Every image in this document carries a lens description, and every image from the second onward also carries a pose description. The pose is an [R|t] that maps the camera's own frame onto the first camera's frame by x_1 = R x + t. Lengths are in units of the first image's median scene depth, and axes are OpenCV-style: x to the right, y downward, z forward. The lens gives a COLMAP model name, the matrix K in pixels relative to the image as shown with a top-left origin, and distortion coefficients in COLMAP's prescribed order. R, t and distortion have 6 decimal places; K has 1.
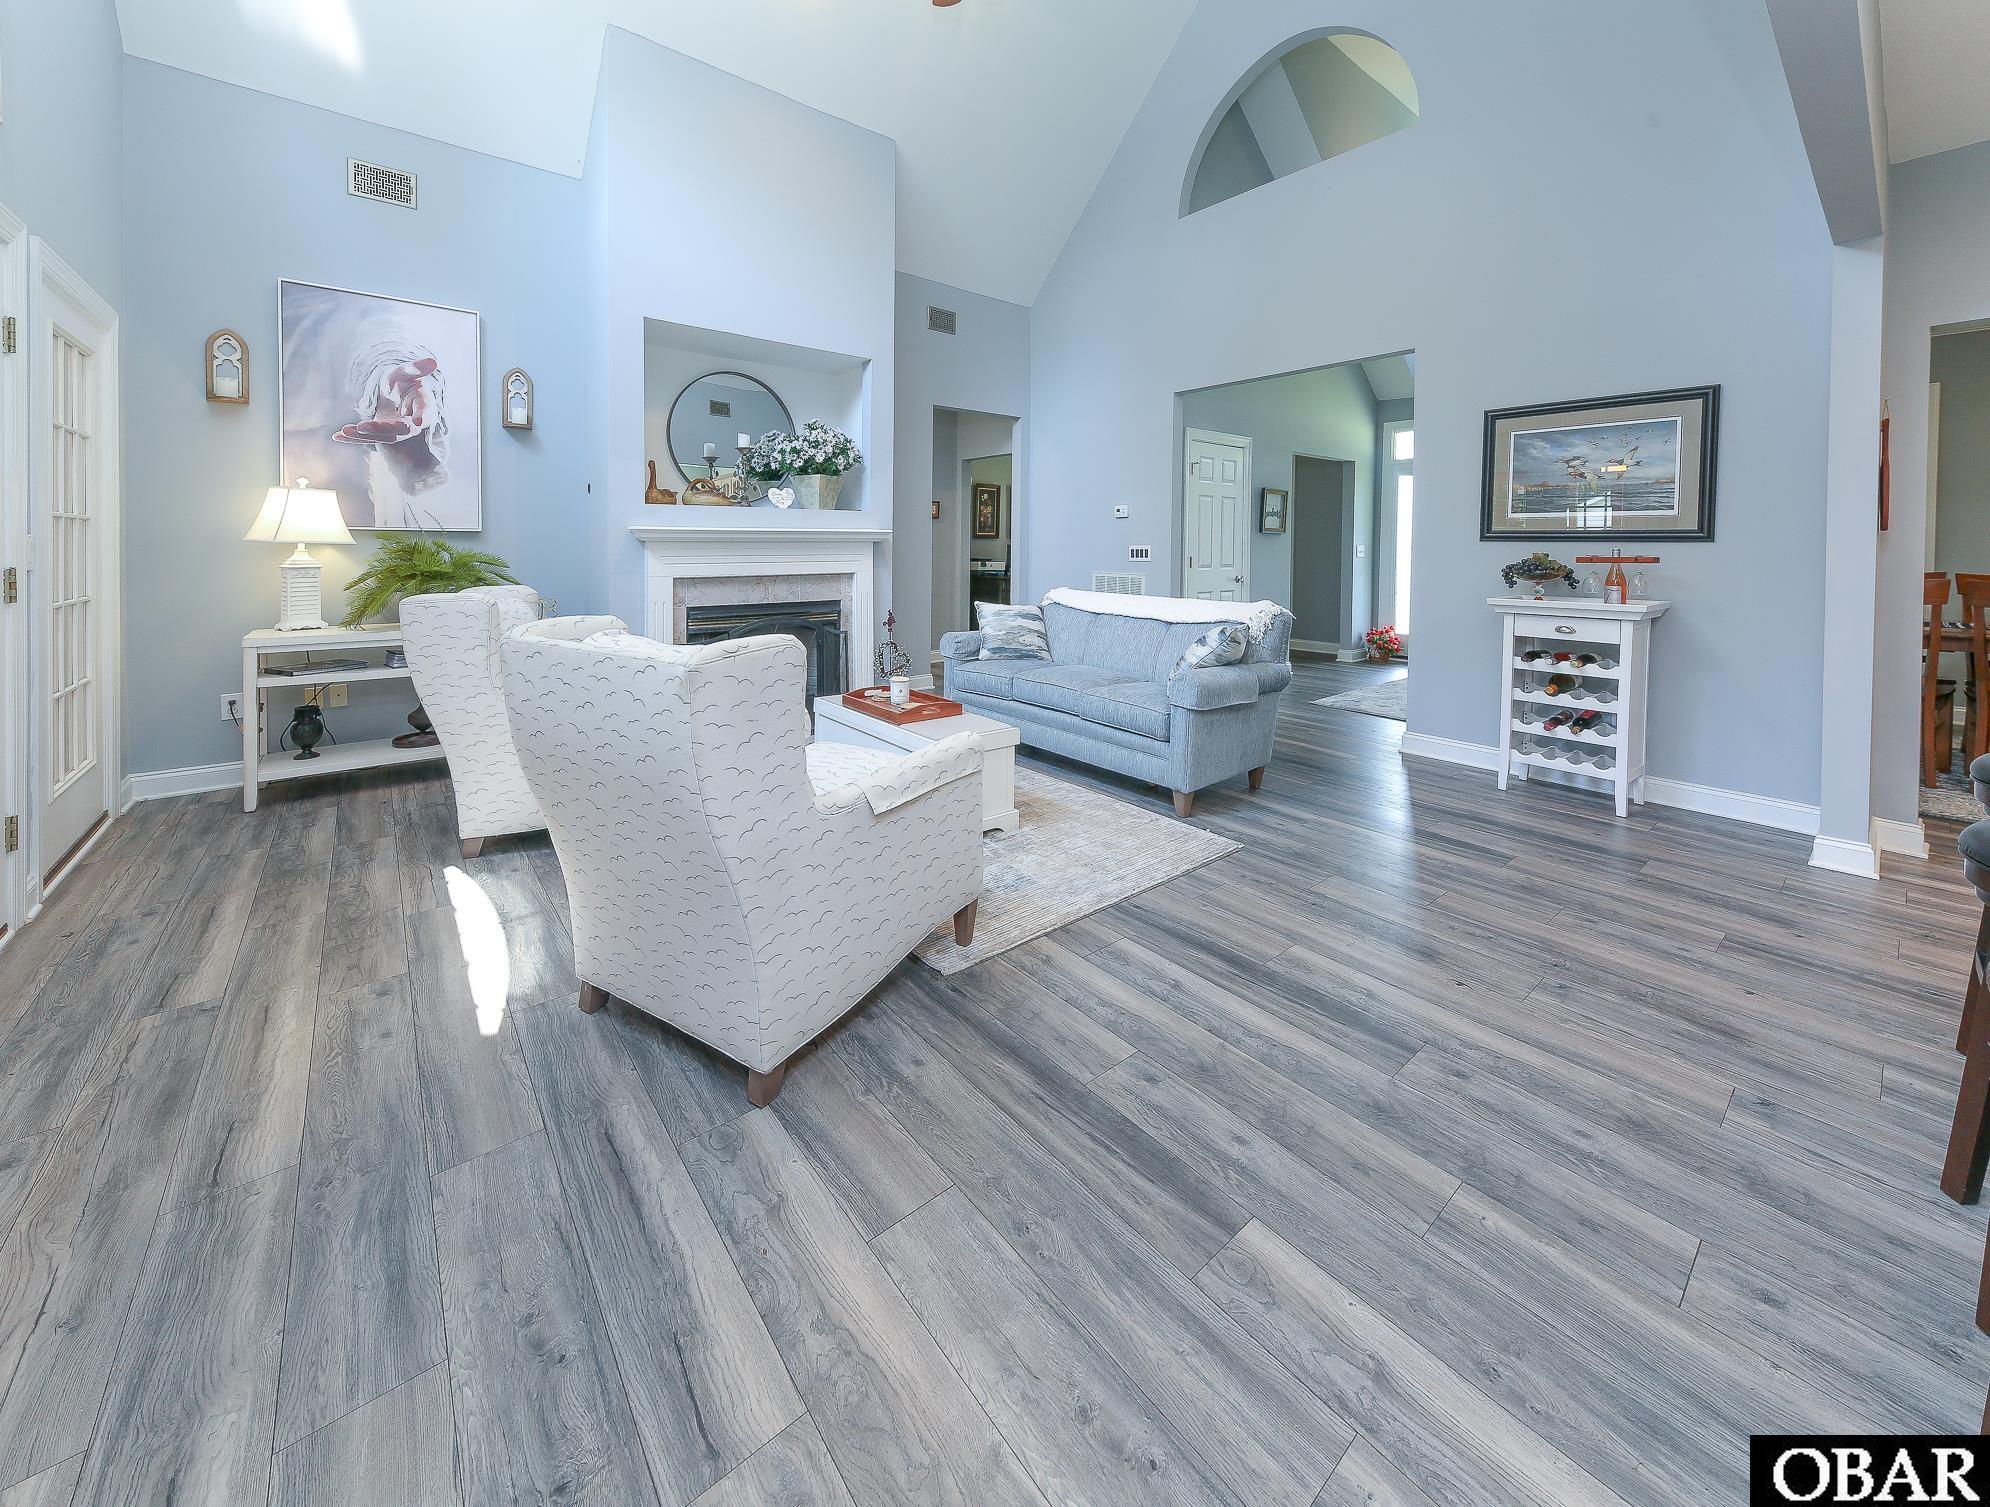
lens RADIAL K [[782.1, 0, 978.1], [0, 782.1, 559.3], [0, 0, 1]] dist [0.002328, -0.000097]
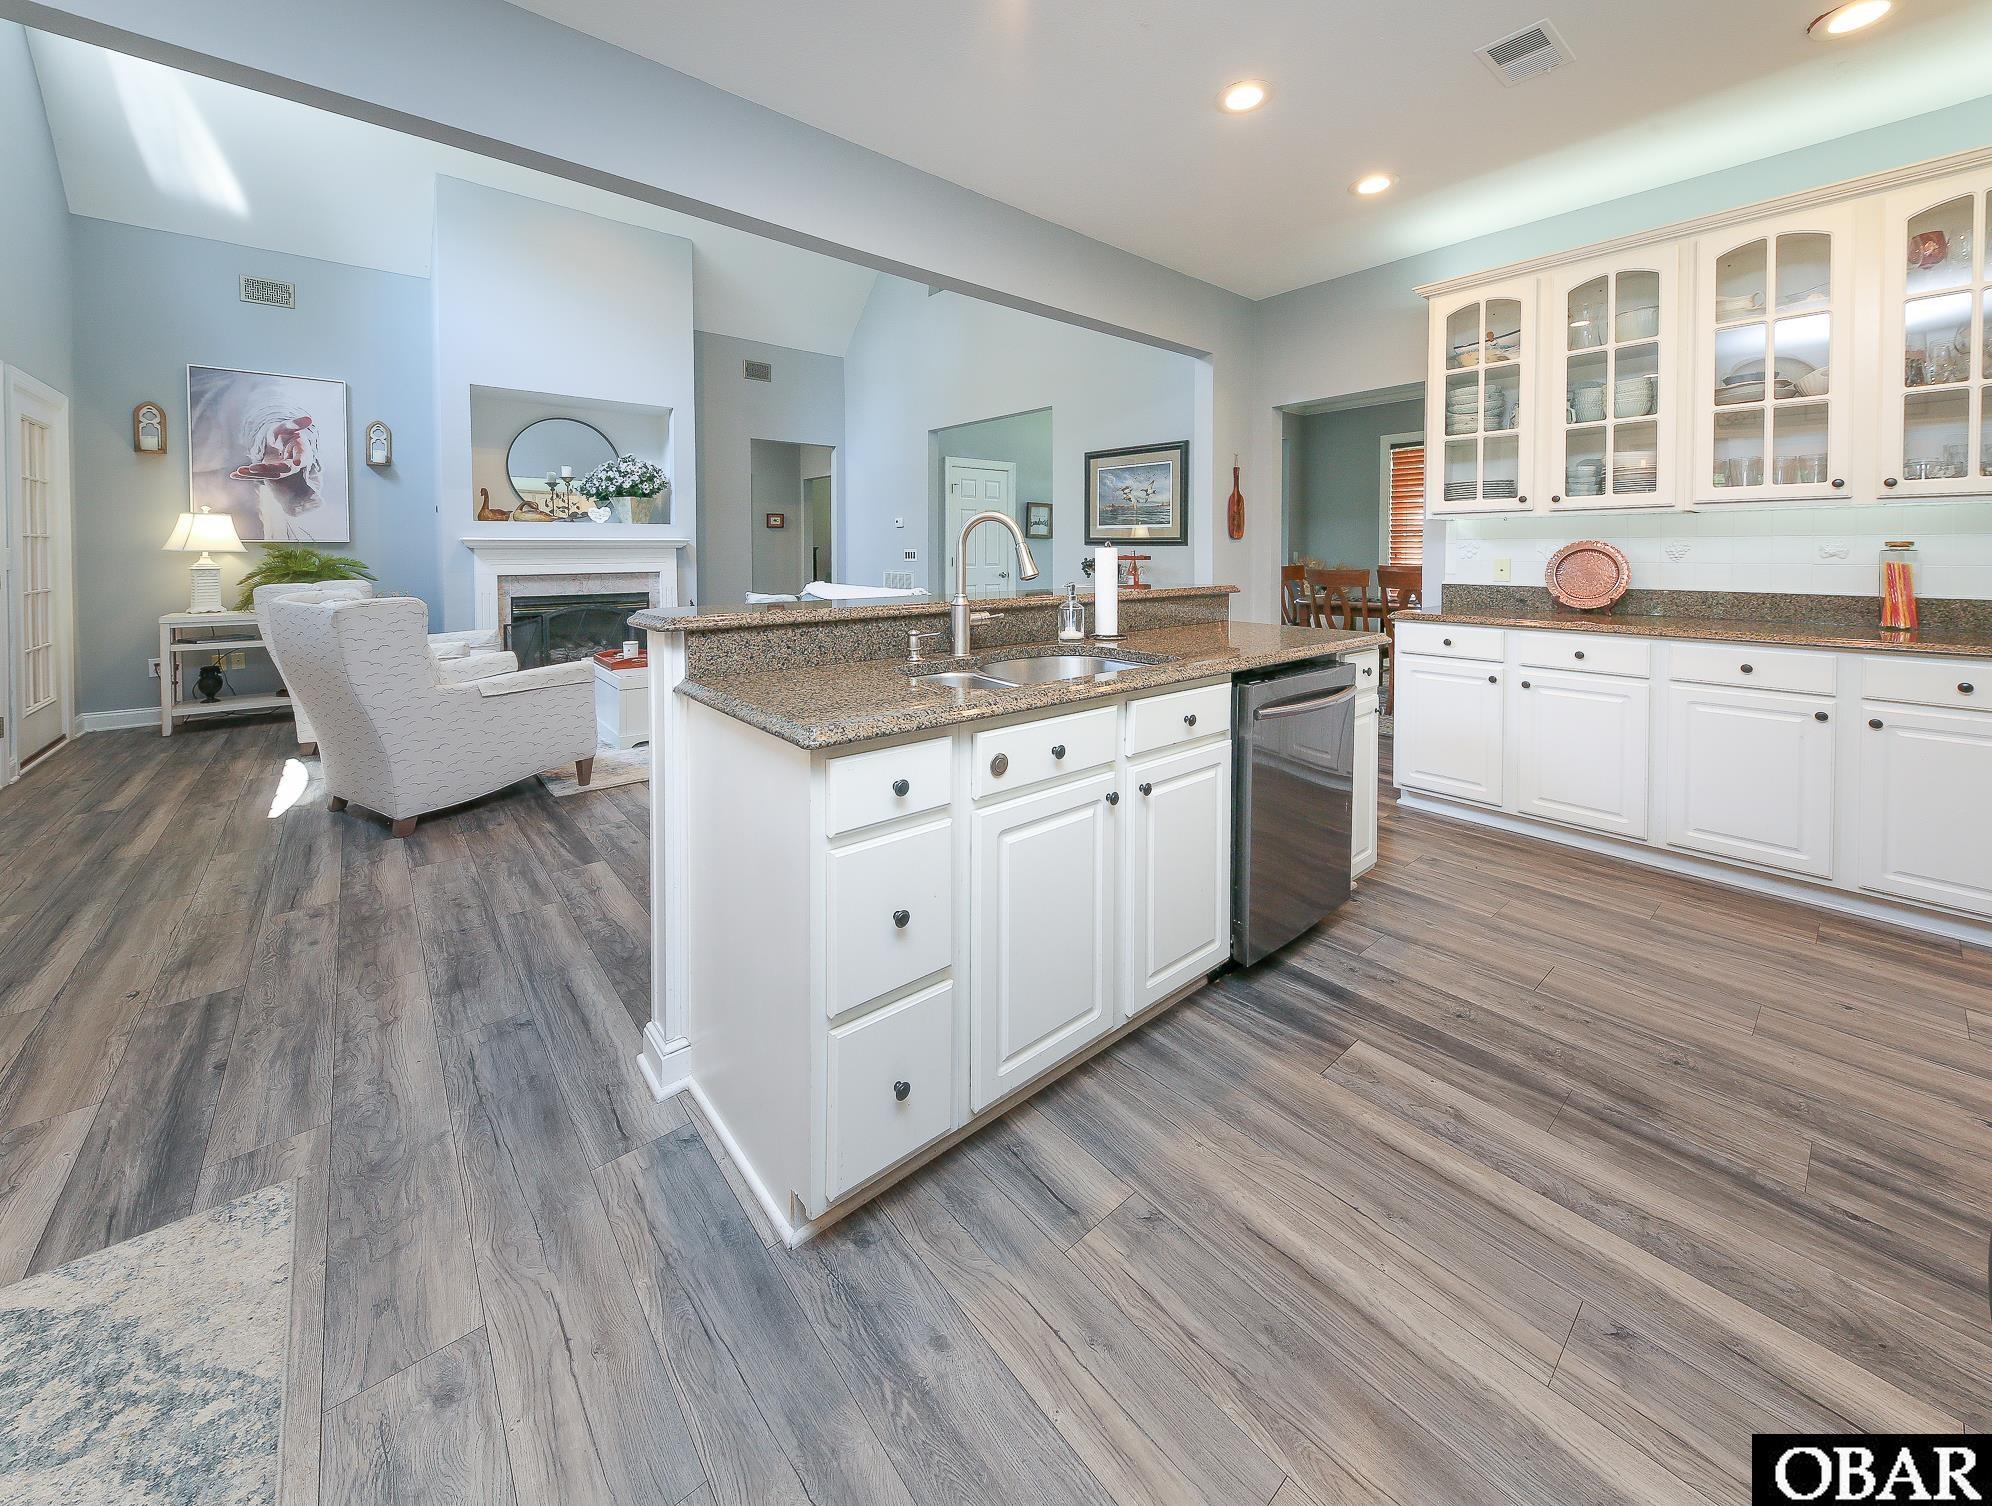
lens RADIAL K [[764.7, 0, 992.3], [0, 764.7, 567.5], [0, 0, 1]] dist [0.000286, -0.000586]
pose [[0.999488, -0.006407, 0.031334, 0.473232], [0.006205, 0.999959, 0.006557, 0.007053], [-0.031375, -0.006360, 0.999487, -0.392215]]
